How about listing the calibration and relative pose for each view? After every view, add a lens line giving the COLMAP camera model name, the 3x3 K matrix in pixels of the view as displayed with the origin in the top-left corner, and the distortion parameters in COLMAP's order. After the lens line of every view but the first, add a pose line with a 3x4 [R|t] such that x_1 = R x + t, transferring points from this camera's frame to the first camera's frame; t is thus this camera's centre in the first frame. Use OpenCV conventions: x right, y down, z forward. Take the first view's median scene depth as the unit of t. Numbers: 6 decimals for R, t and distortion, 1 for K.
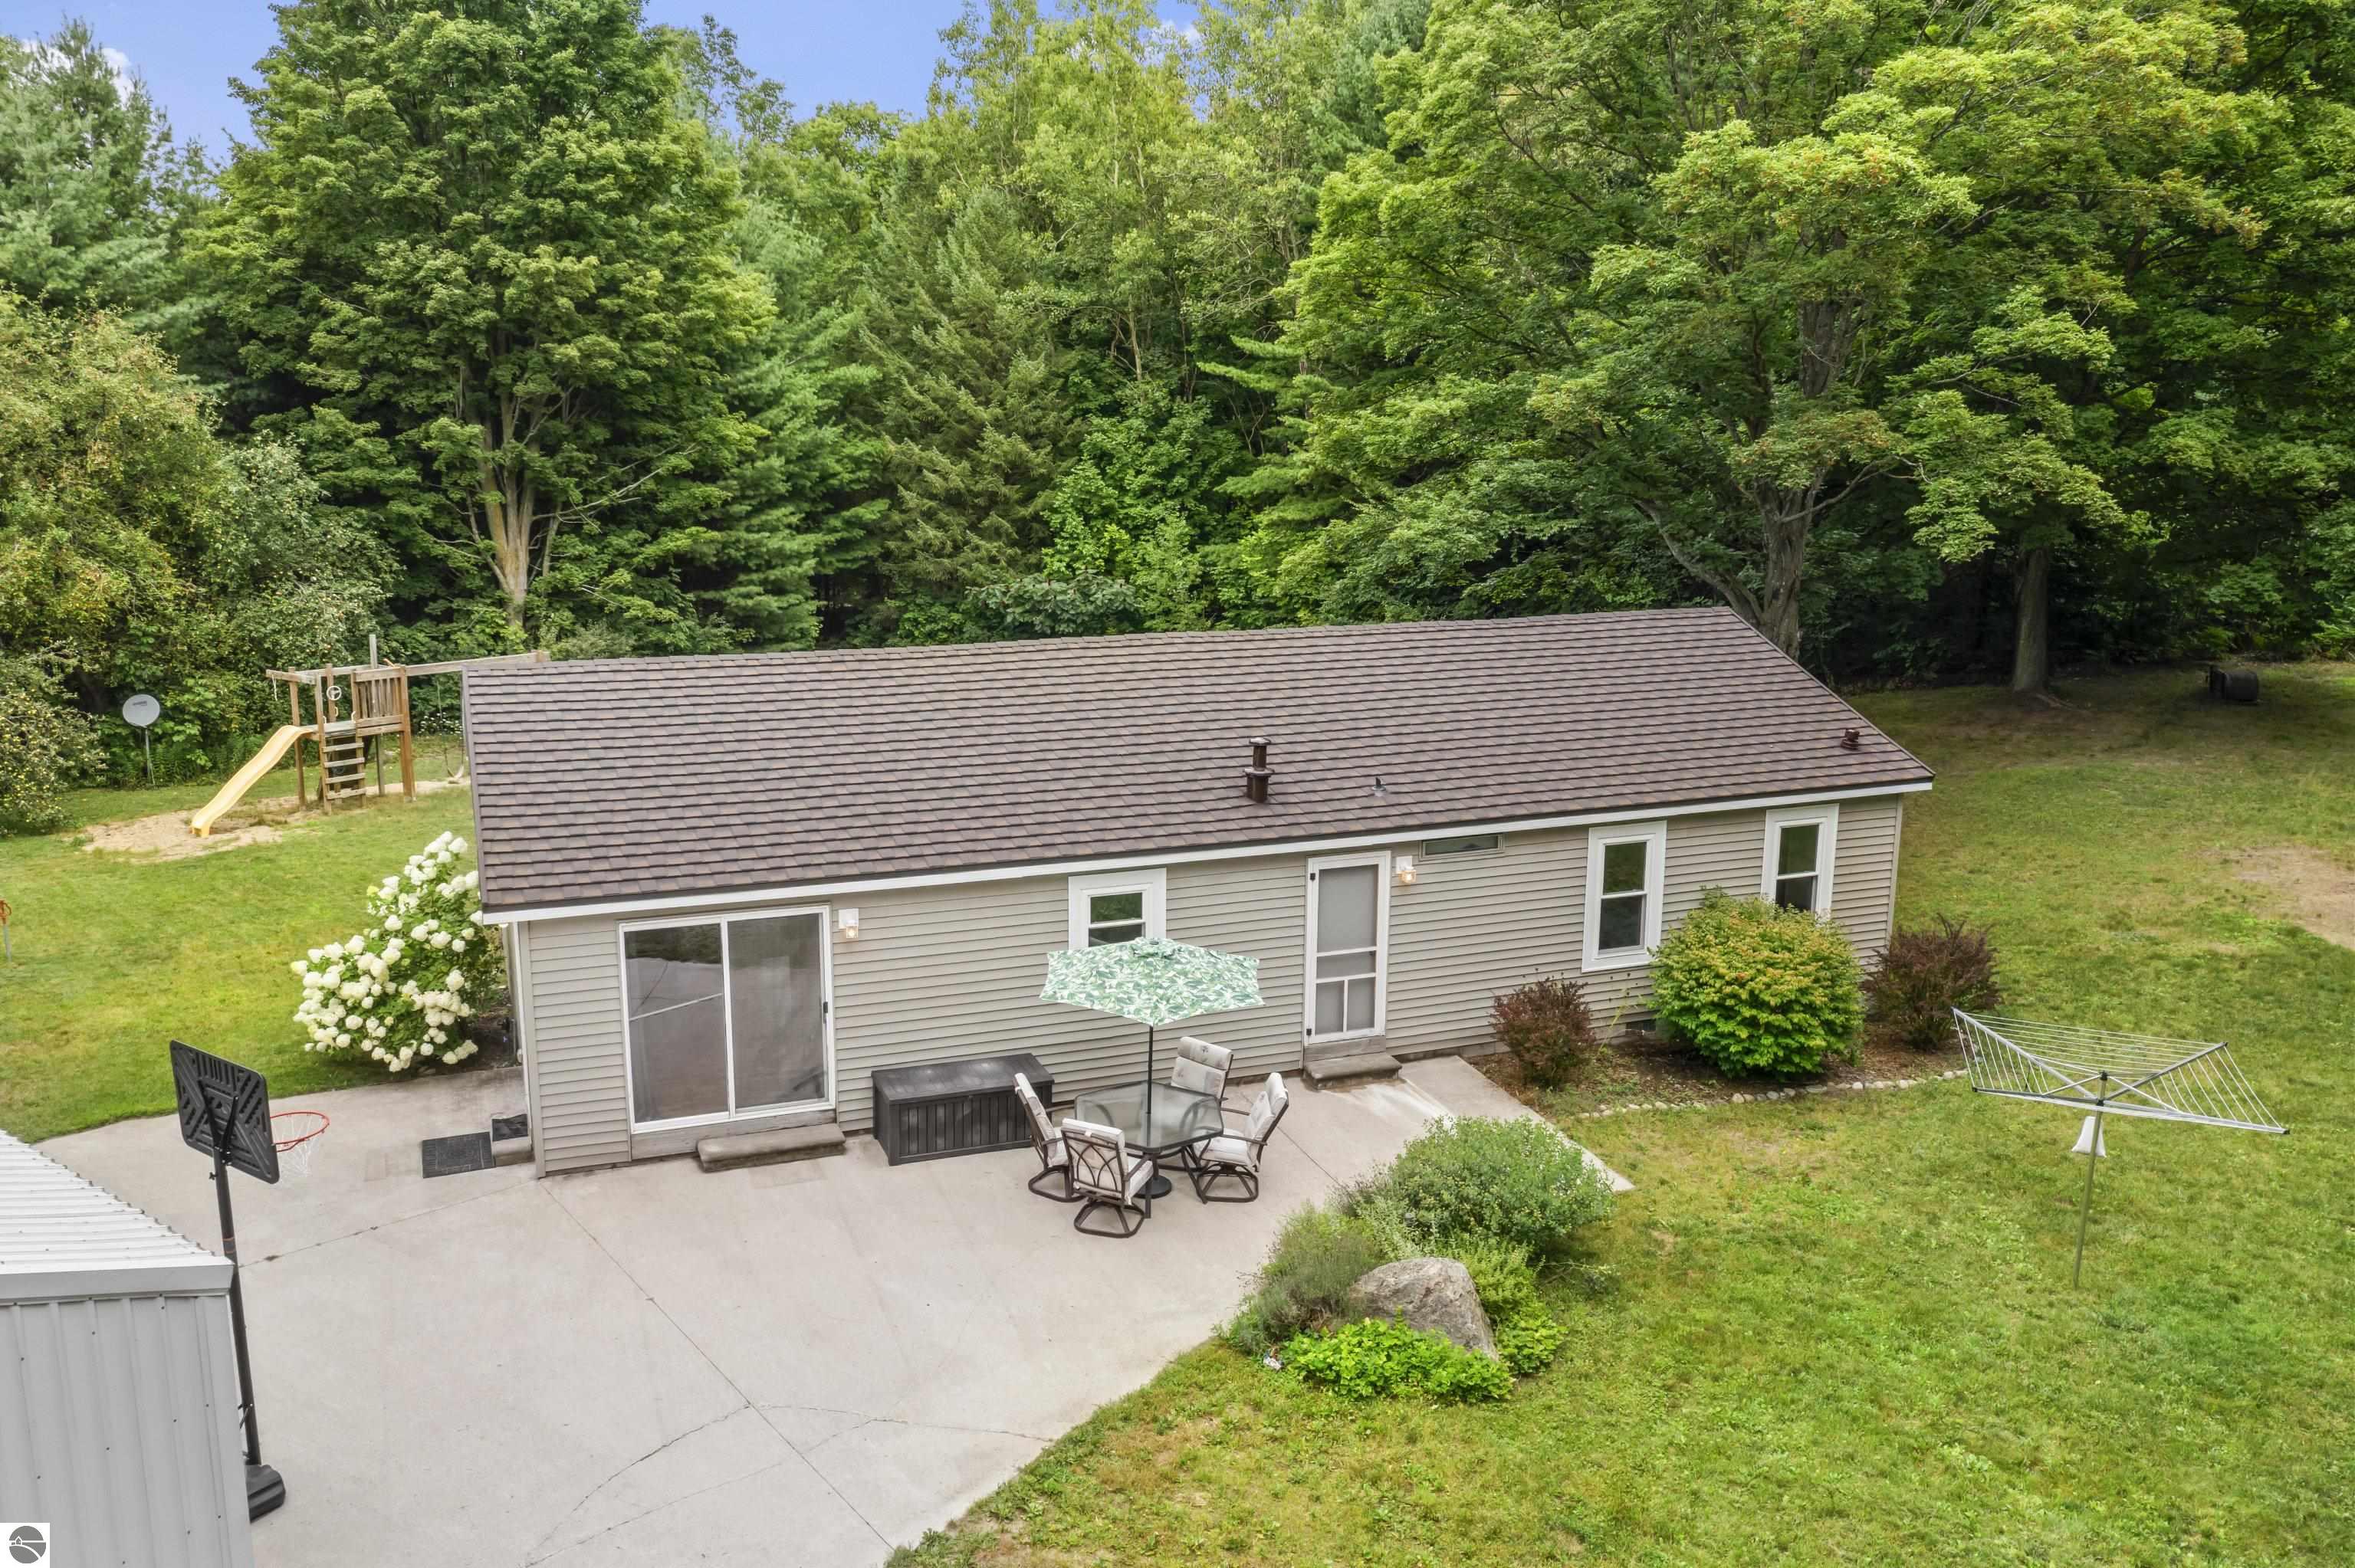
lens RADIAL K [[1862.2, 0, 1165.7], [0, 1862.2, 791.0], [0, 0, 1]] dist [-0.002752, 0.007201]
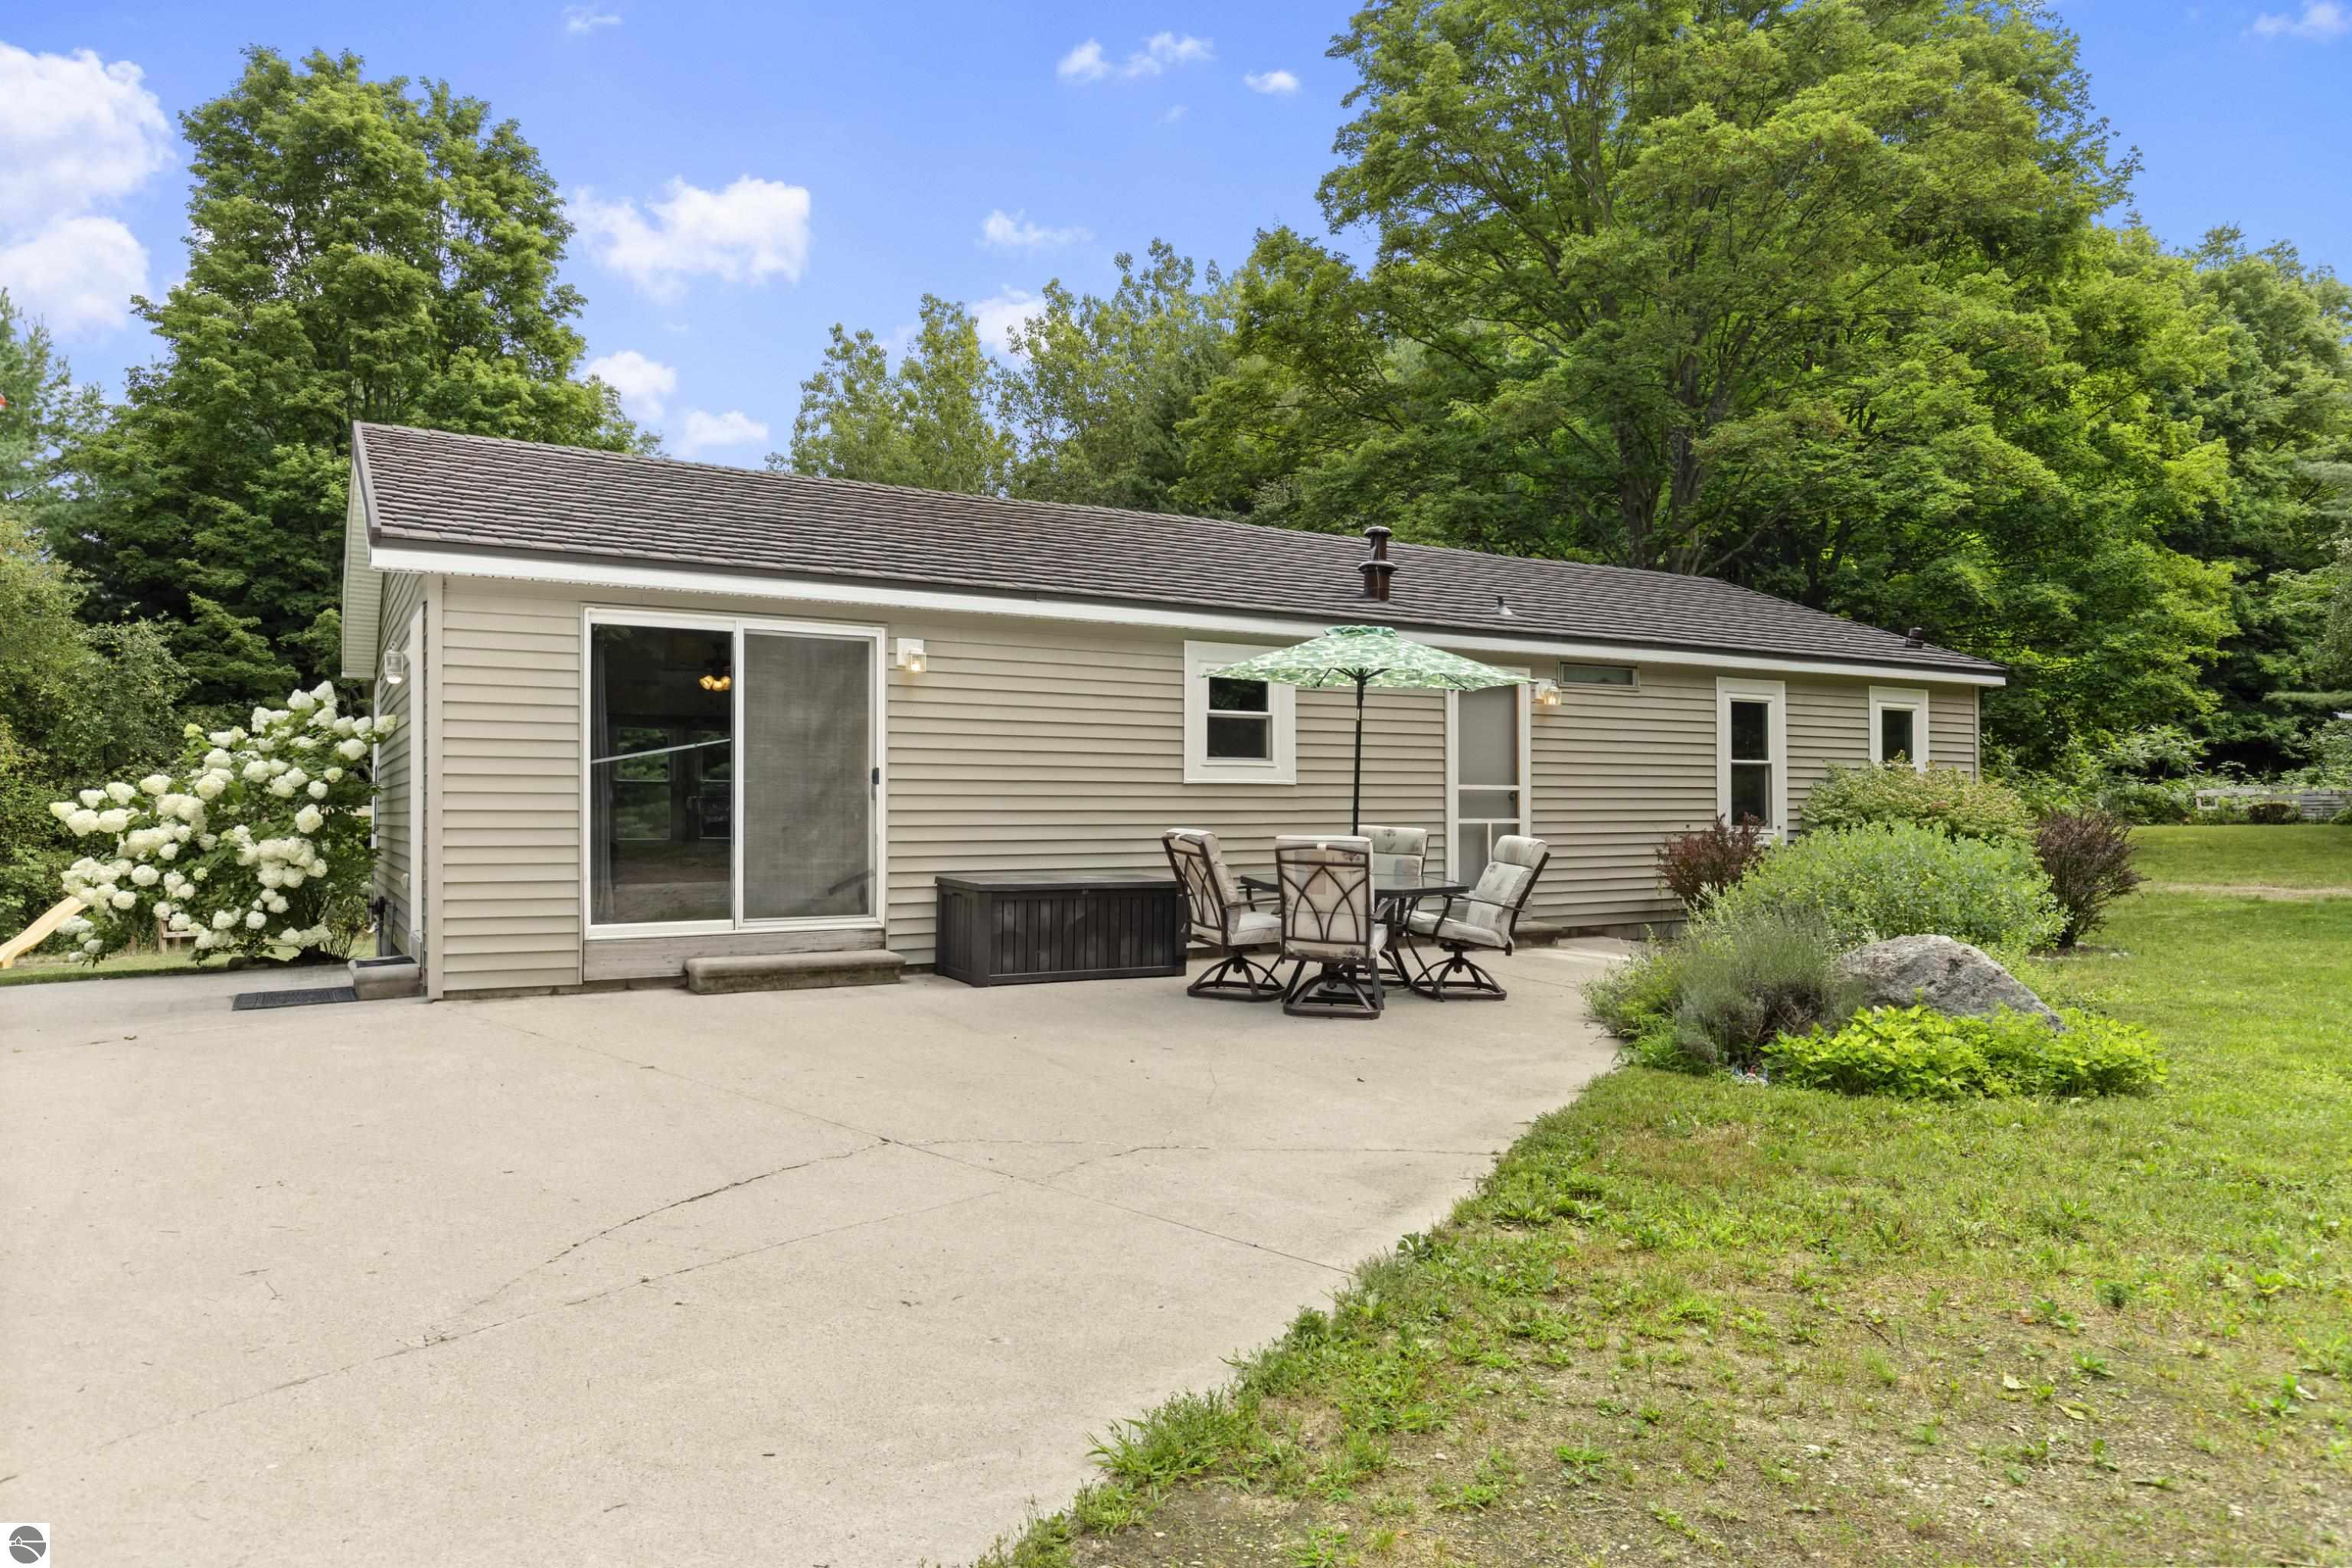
lens RADIAL K [[1478.0, 0, 1186.5], [0, 1478.0, 802.3], [0, 0, 1]] dist [0.004589, -0.000834]
pose [[0.986140, -0.004478, 0.165854, -0.059922], [0.039197, 0.977626, -0.206665, 0.093140], [-0.161218, 0.210302, 0.964252, 0.165305]]
